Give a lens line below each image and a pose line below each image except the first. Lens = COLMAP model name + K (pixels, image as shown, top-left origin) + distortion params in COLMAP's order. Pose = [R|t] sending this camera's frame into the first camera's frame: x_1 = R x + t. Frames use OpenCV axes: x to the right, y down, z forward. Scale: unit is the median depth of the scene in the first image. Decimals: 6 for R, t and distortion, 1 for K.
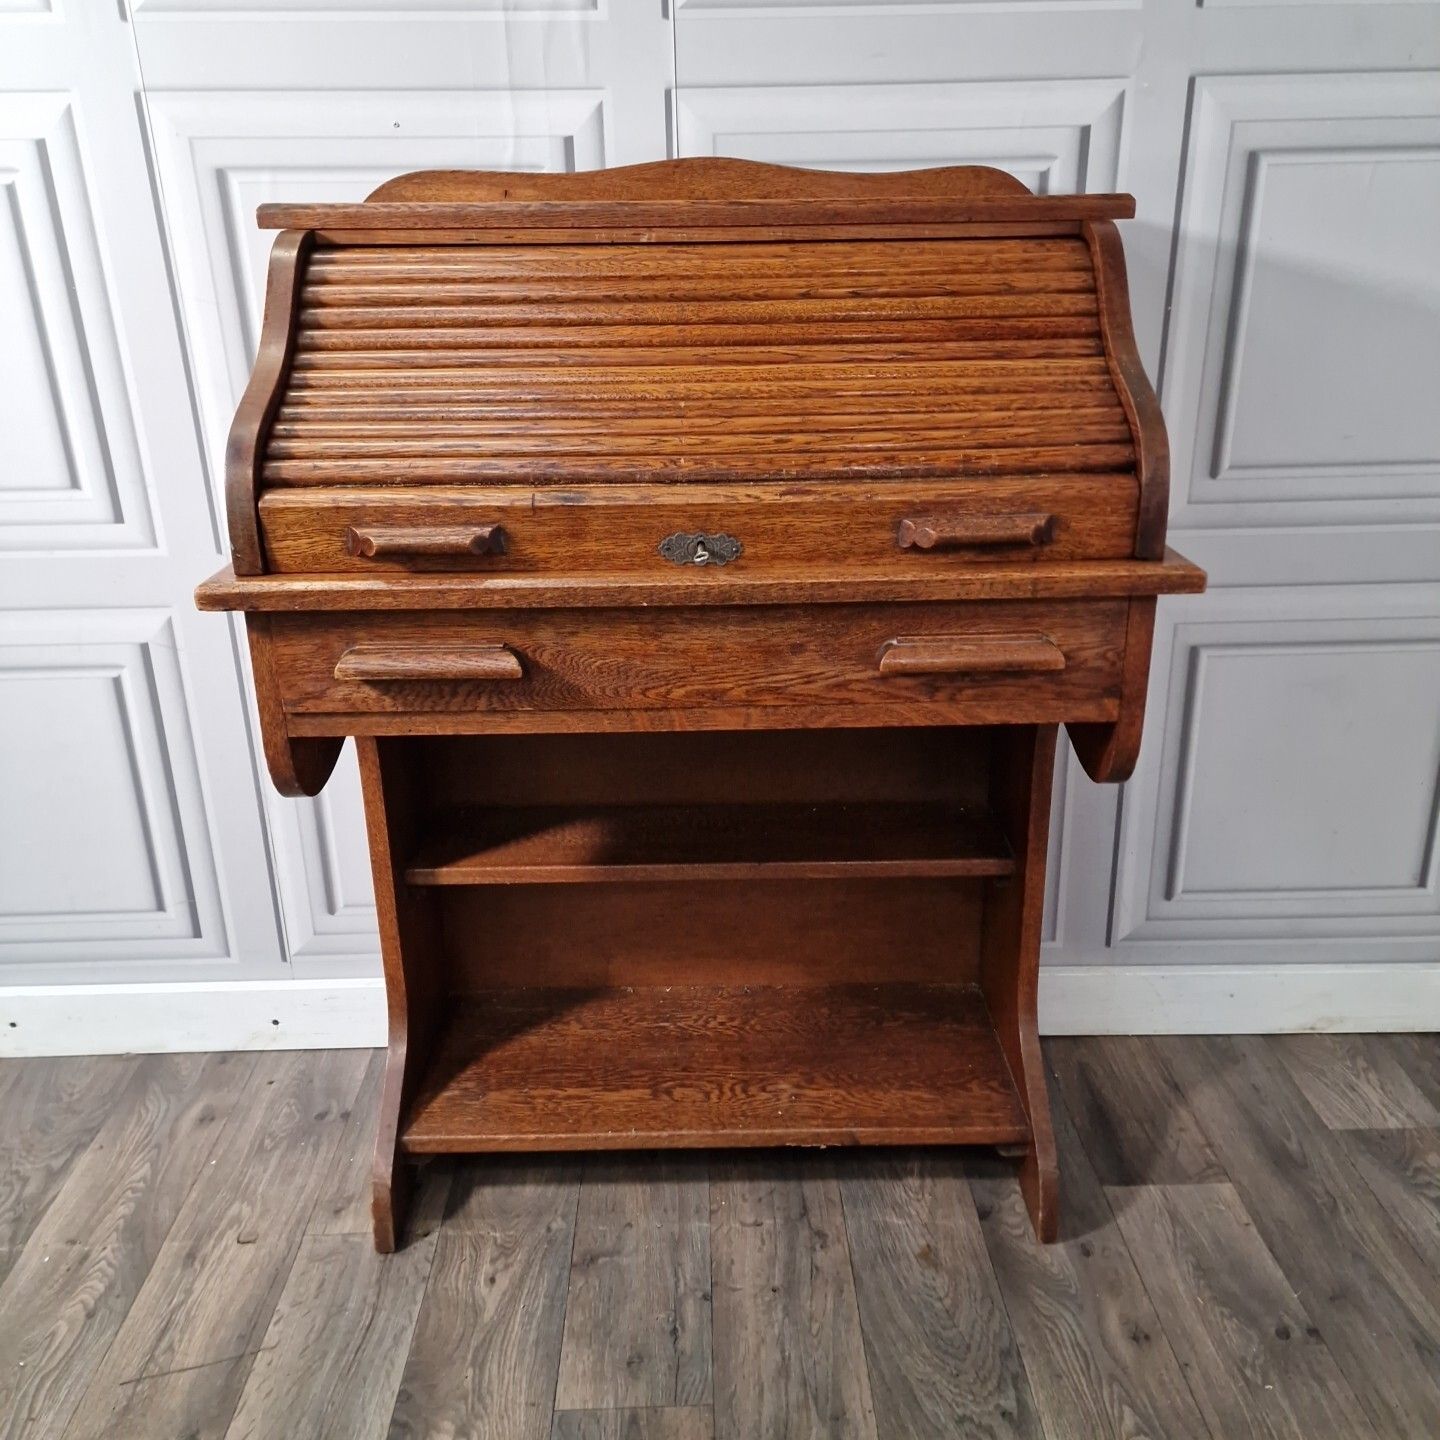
lens RADIAL K [[1283.7, 0, 723.2], [0, 1283.7, 722.3], [0, 0, 1]] dist [0.093147, -0.103965]
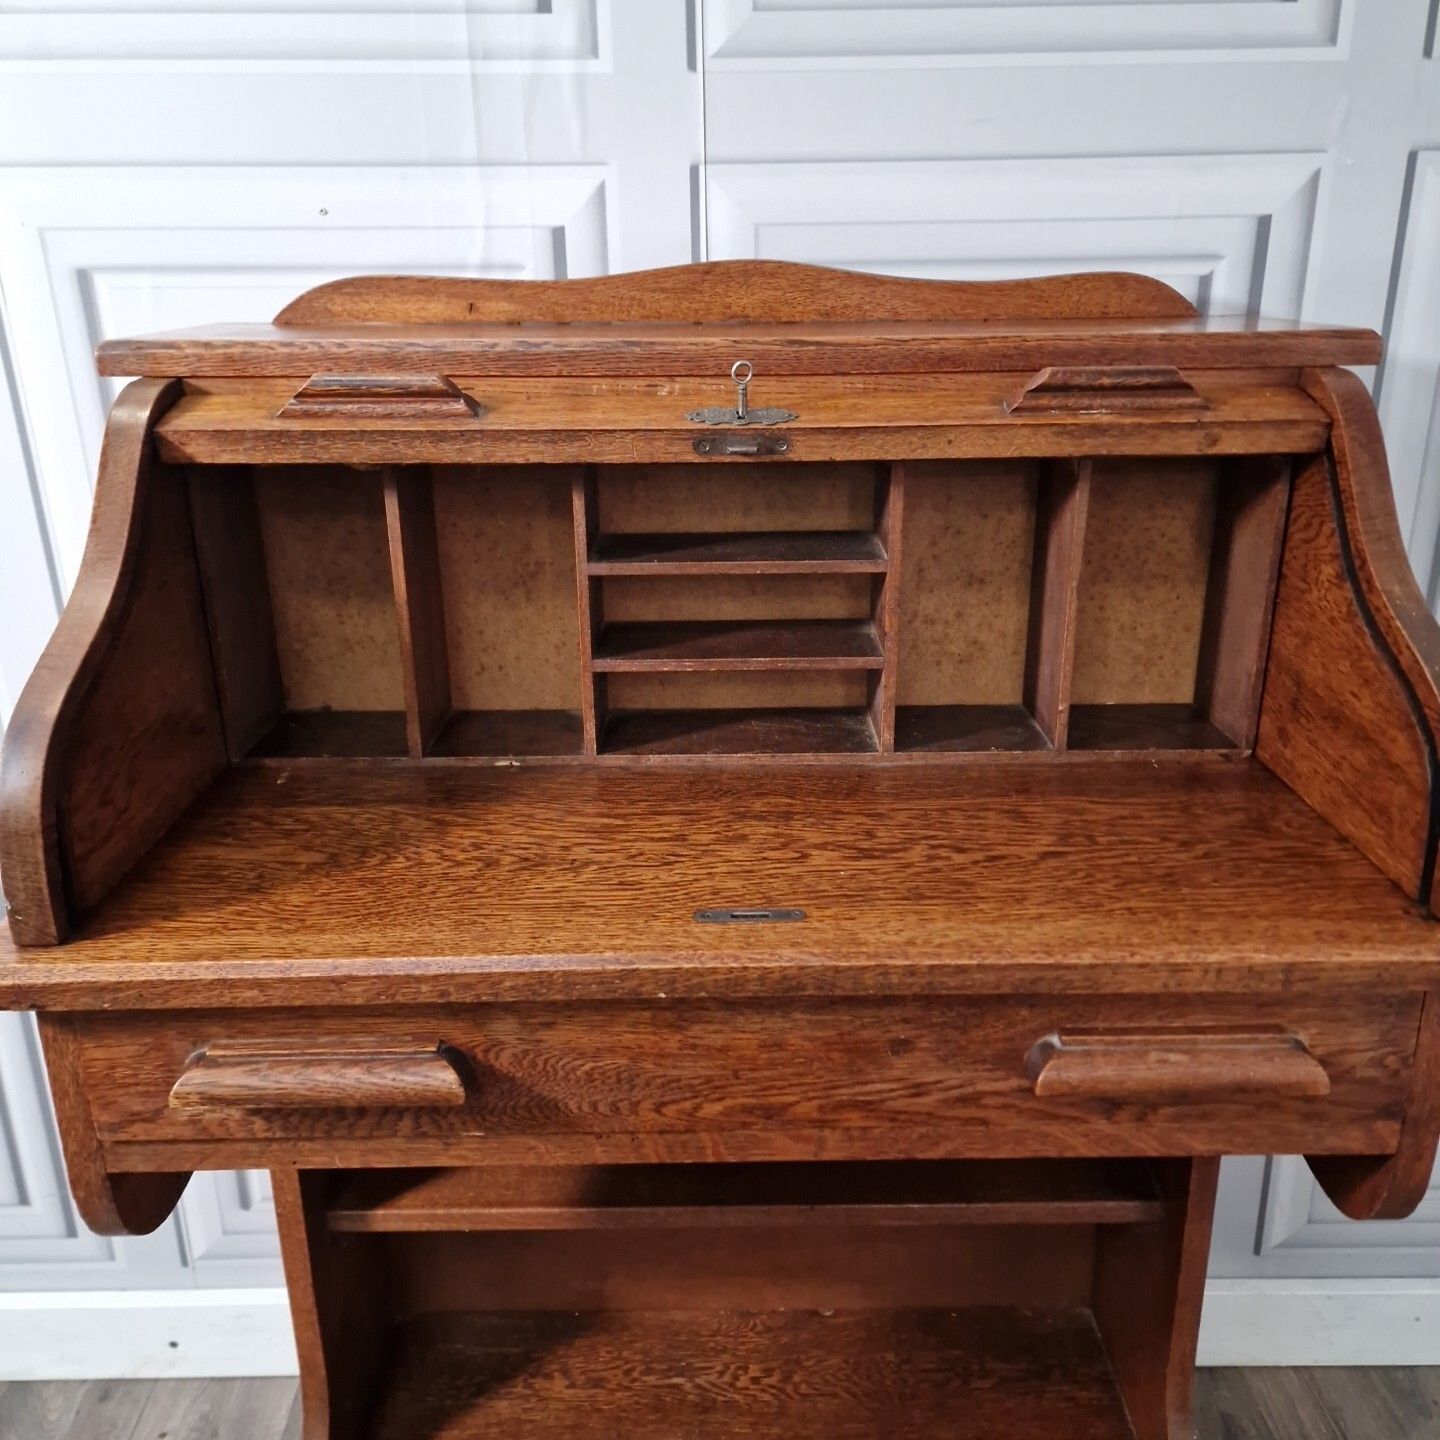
lens RADIAL K [[1297.3, 0, 724.7], [0, 1297.3, 716.8], [0, 0, 1]] dist [0.058163, -0.055400]
pose [[0.999984, 0.005000, -0.002475, -0.023986], [-0.005051, 0.999771, -0.020819, -0.173044], [0.002370, 0.020831, 0.999780, 0.293079]]
